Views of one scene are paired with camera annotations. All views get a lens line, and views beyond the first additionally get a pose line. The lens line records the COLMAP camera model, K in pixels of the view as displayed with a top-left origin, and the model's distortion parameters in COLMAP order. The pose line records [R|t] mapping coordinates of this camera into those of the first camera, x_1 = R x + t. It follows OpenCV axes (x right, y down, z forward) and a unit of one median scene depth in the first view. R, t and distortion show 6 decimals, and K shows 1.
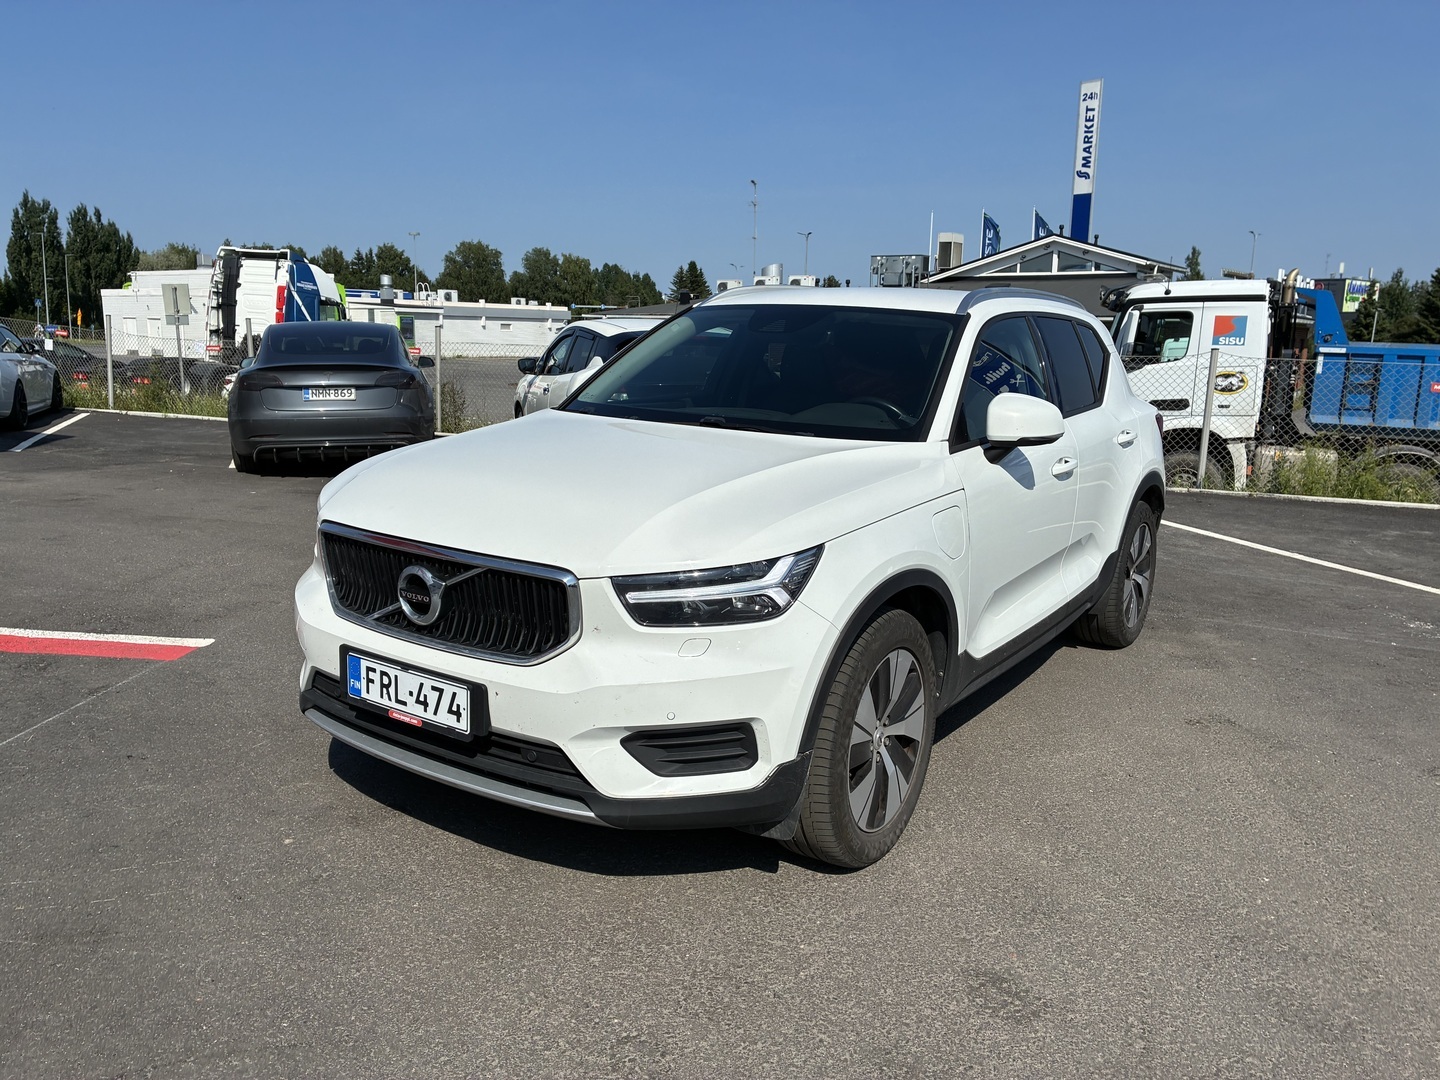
lens RADIAL K [[1101.3, 0, 730.4], [0, 1101.3, 514.9], [0, 0, 1]] dist [0.058891, -0.081676]
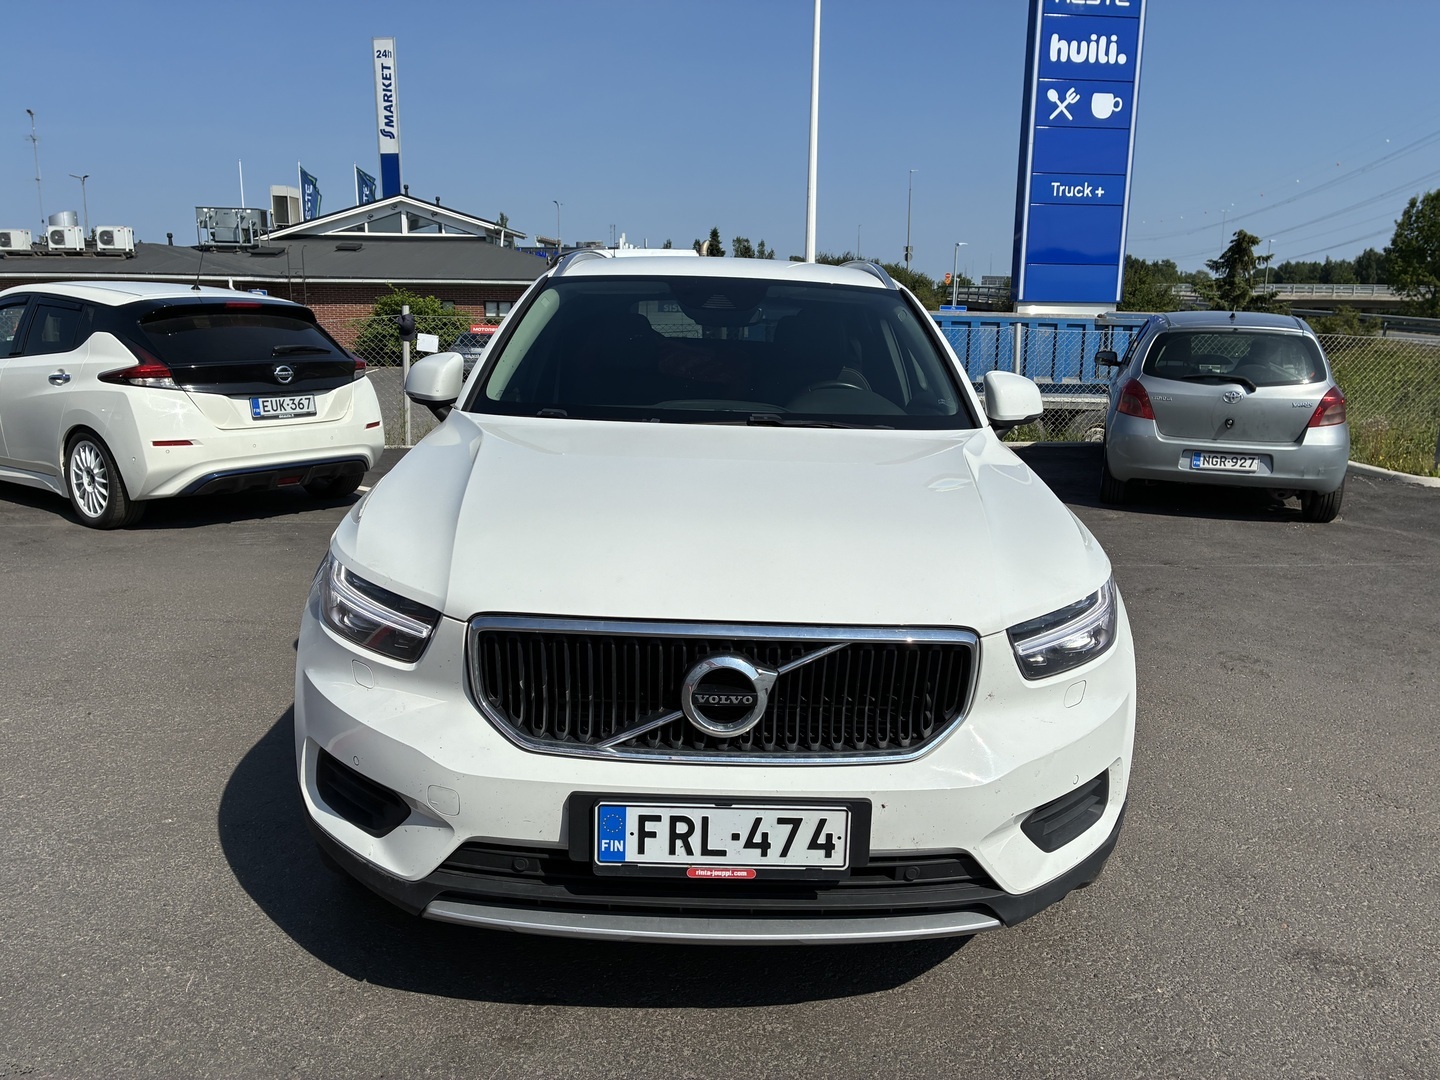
lens RADIAL K [[1103.4, 0, 727.1], [0, 1103.4, 509.4], [0, 0, 1]] dist [0.041945, -0.046192]
pose [[0.820735, -0.110758, 0.560469, -0.622354], [0.094414, 0.993834, 0.058142, -0.082463], [-0.563453, 0.005197, 0.826132, 0.389605]]
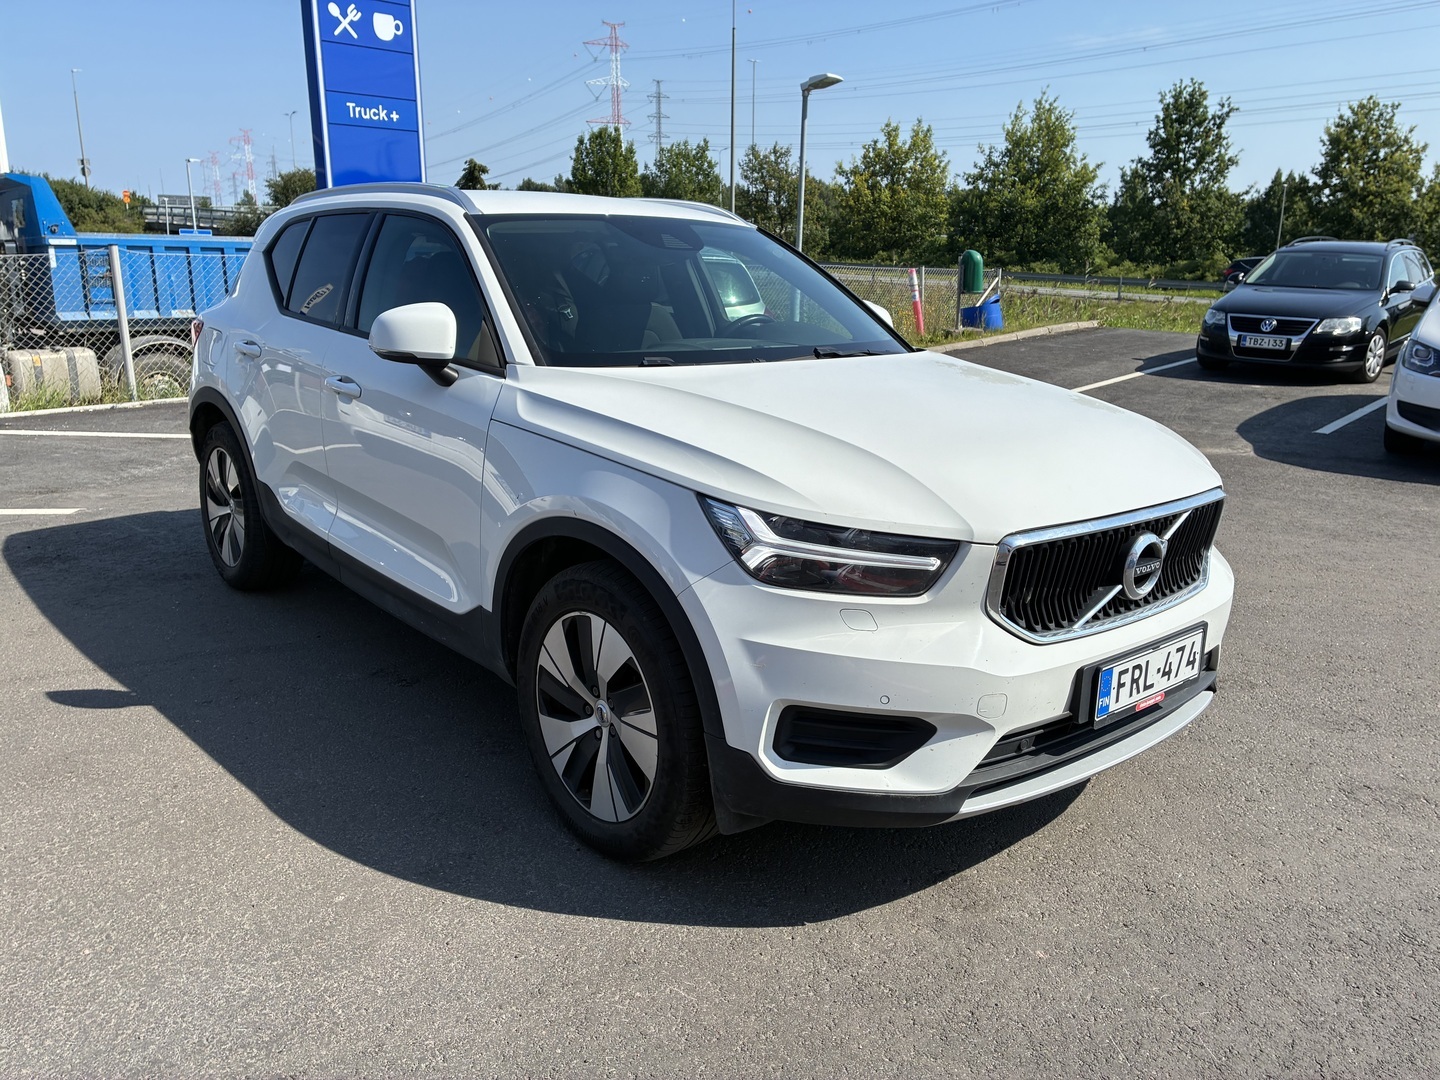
lens RADIAL K [[1101.3, 0, 730.4], [0, 1101.3, 514.9], [0, 0, 1]] dist [0.058891, -0.081676]
pose [[0.273948, -0.246550, 0.929605, -1.125424], [0.149771, 0.965726, 0.211993, -0.196003], [-0.950011, 0.081152, 0.301485, 0.979870]]
